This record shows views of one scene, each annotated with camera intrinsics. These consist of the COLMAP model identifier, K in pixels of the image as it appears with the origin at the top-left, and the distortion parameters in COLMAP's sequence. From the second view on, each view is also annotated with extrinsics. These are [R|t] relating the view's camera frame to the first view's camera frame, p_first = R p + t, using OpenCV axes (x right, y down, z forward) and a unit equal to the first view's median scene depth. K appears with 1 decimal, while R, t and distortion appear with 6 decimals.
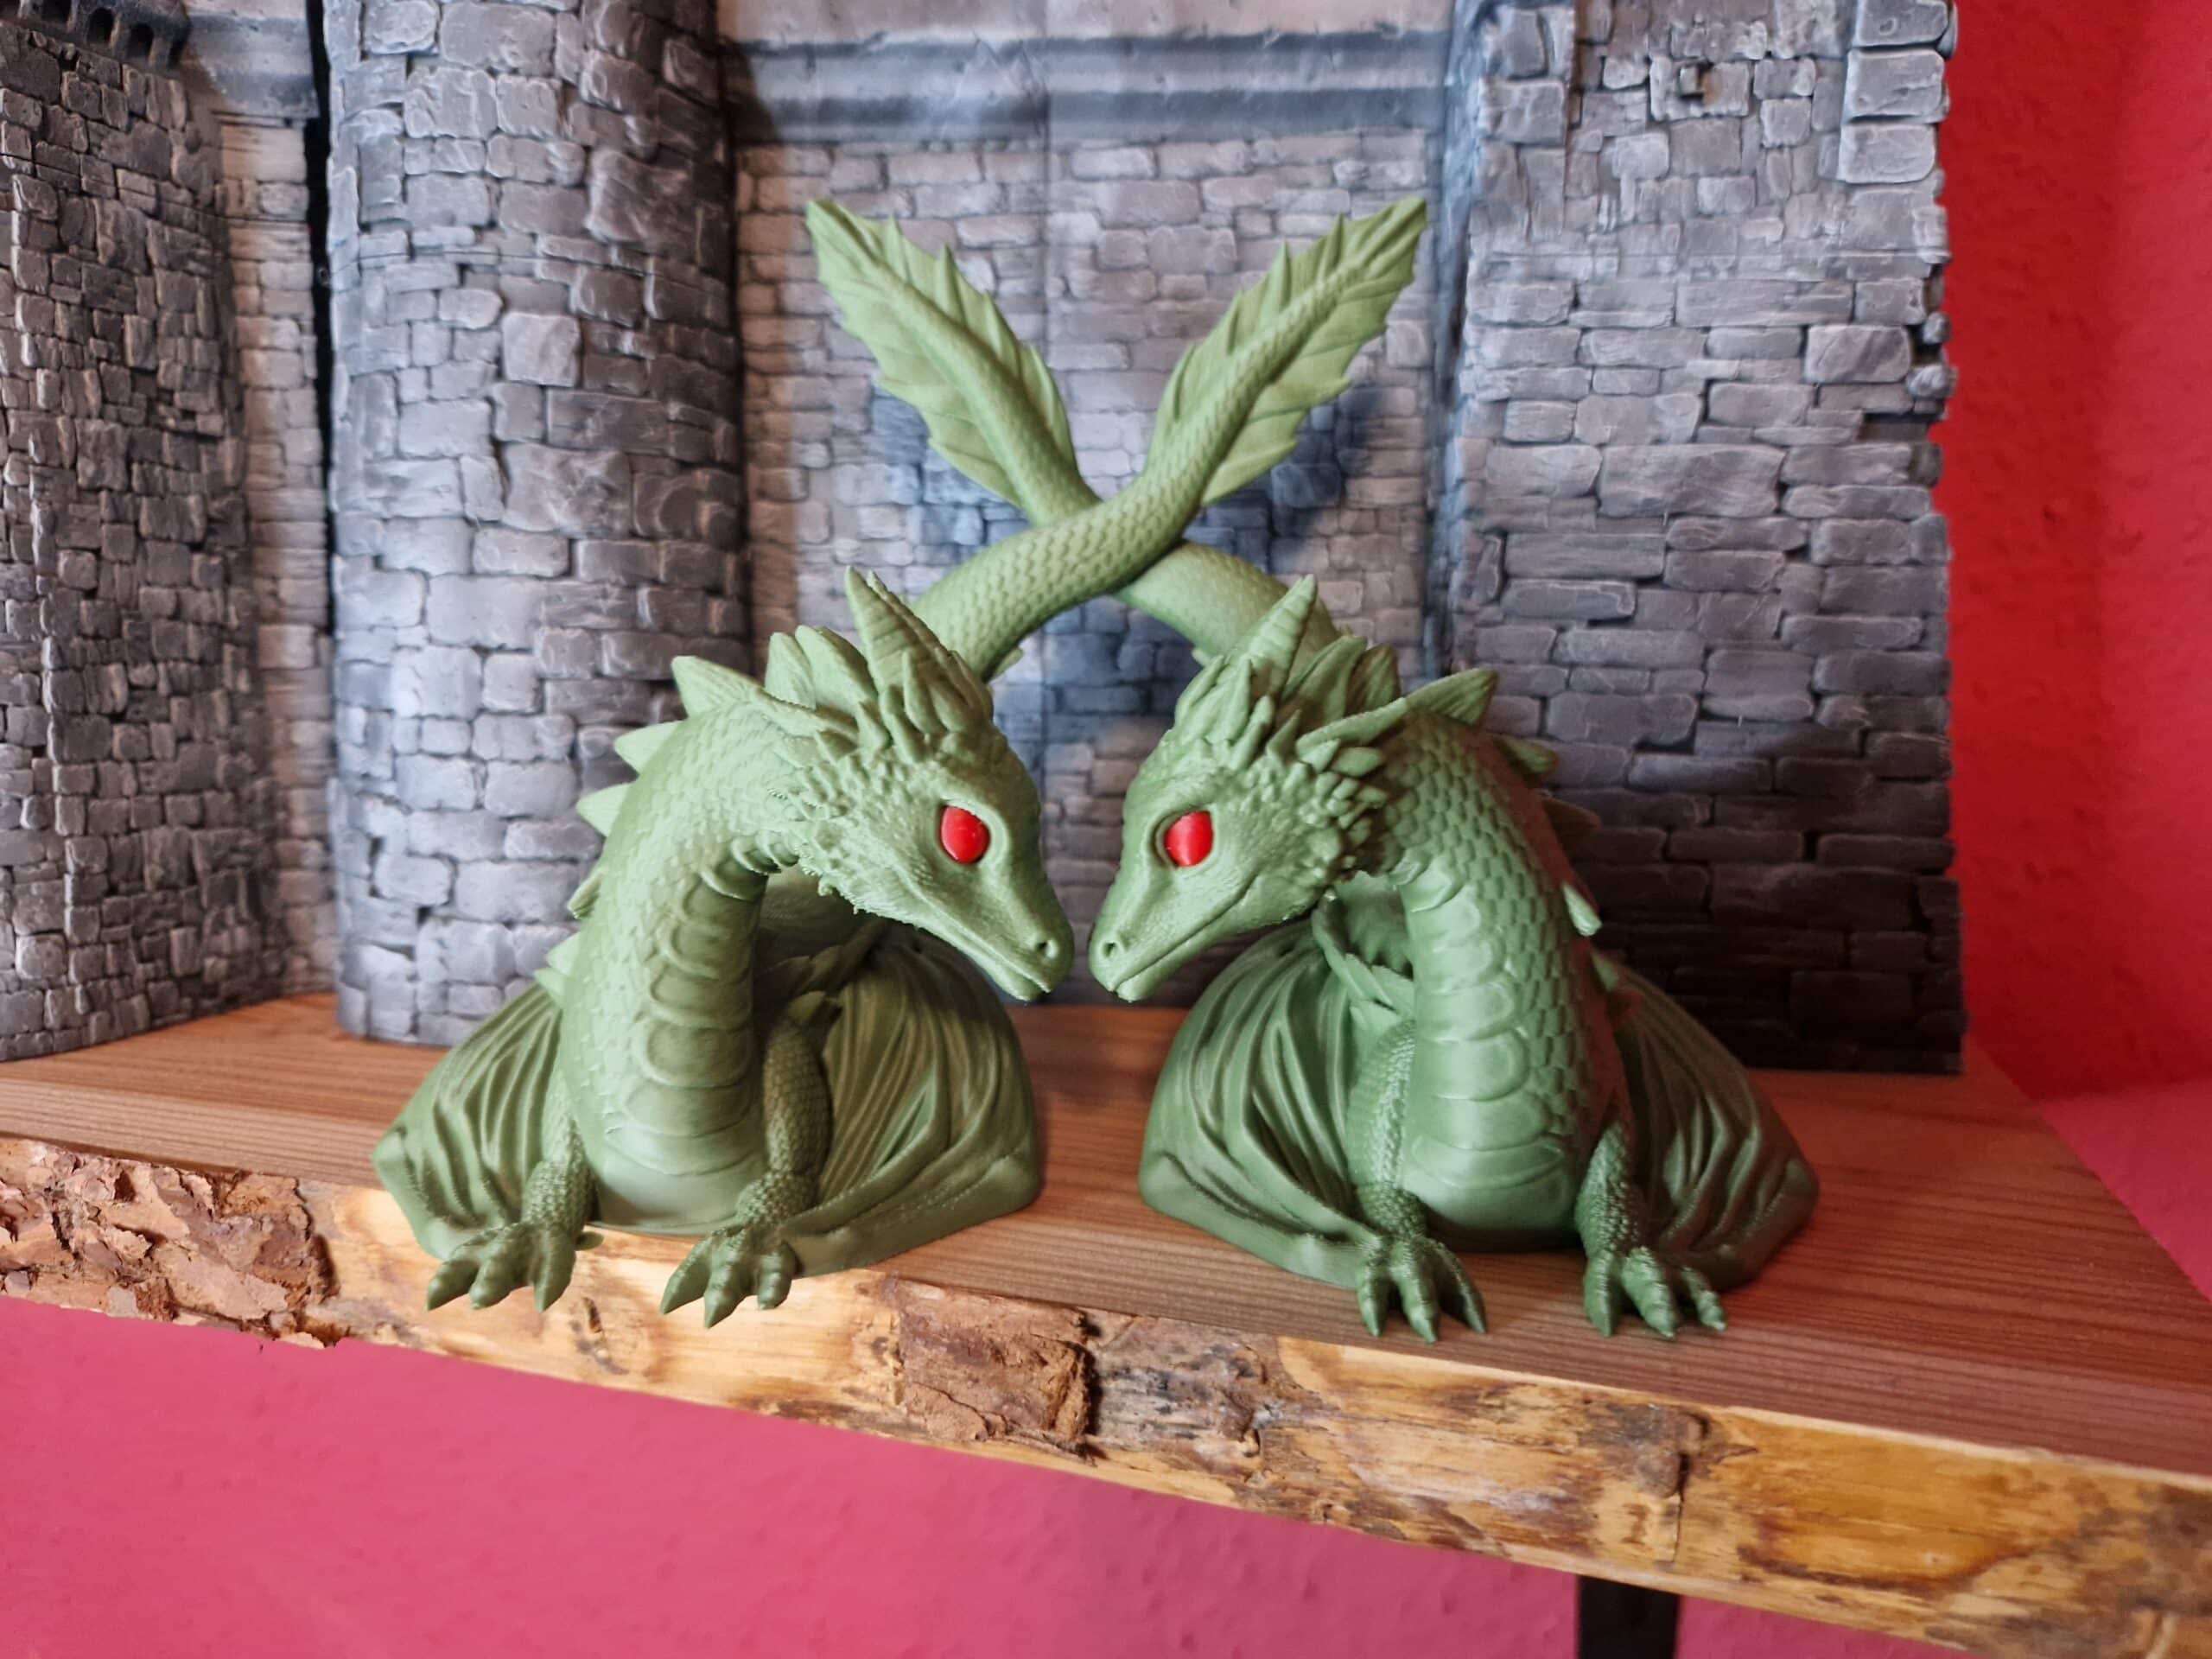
lens RADIAL K [[1517.9, 0, 1107.8], [0, 1517.9, 813.6], [0, 0, 1]] dist [0.017308, -0.027490]
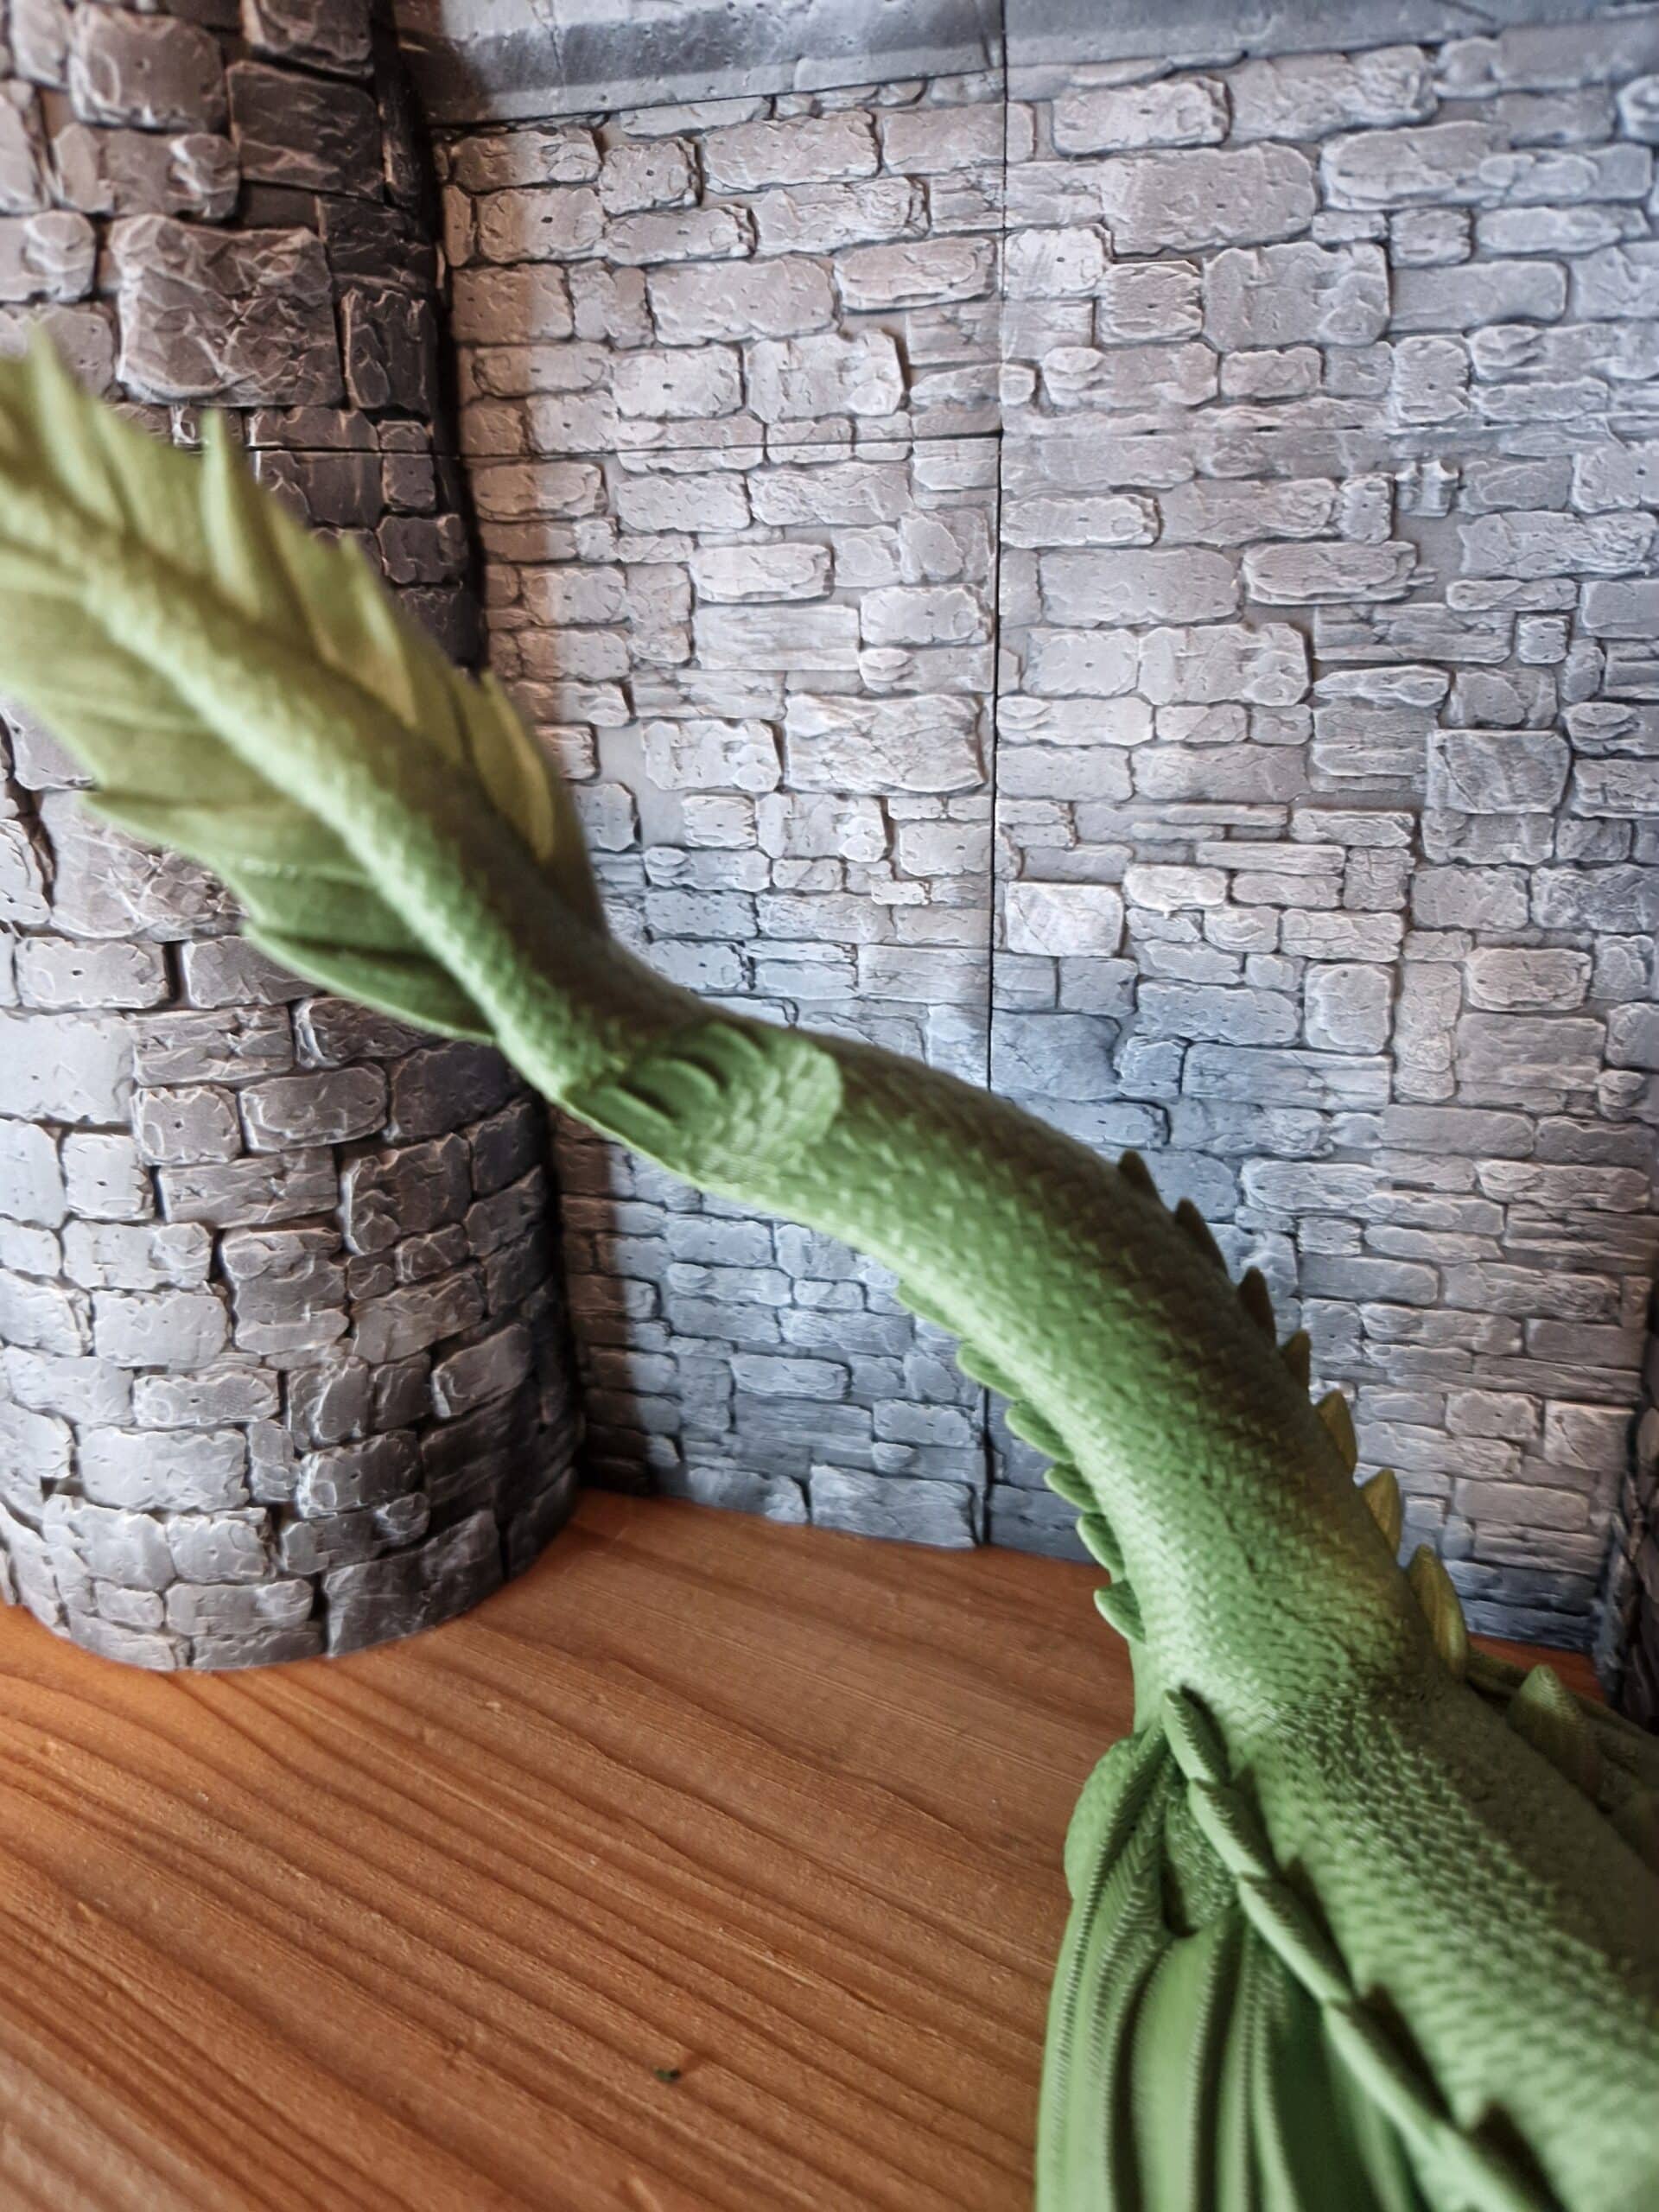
lens RADIAL K [[1569.7, 0, 838.7], [0, 1569.7, 1075.0], [0, 0, 1]] dist [0.000158, -0.004415]
pose [[0.979080, 0.038806, -0.199739, 0.025373], [0.011905, 0.969038, 0.246624, -0.284590], [0.203125, -0.243843, 0.948304, 0.472785]]
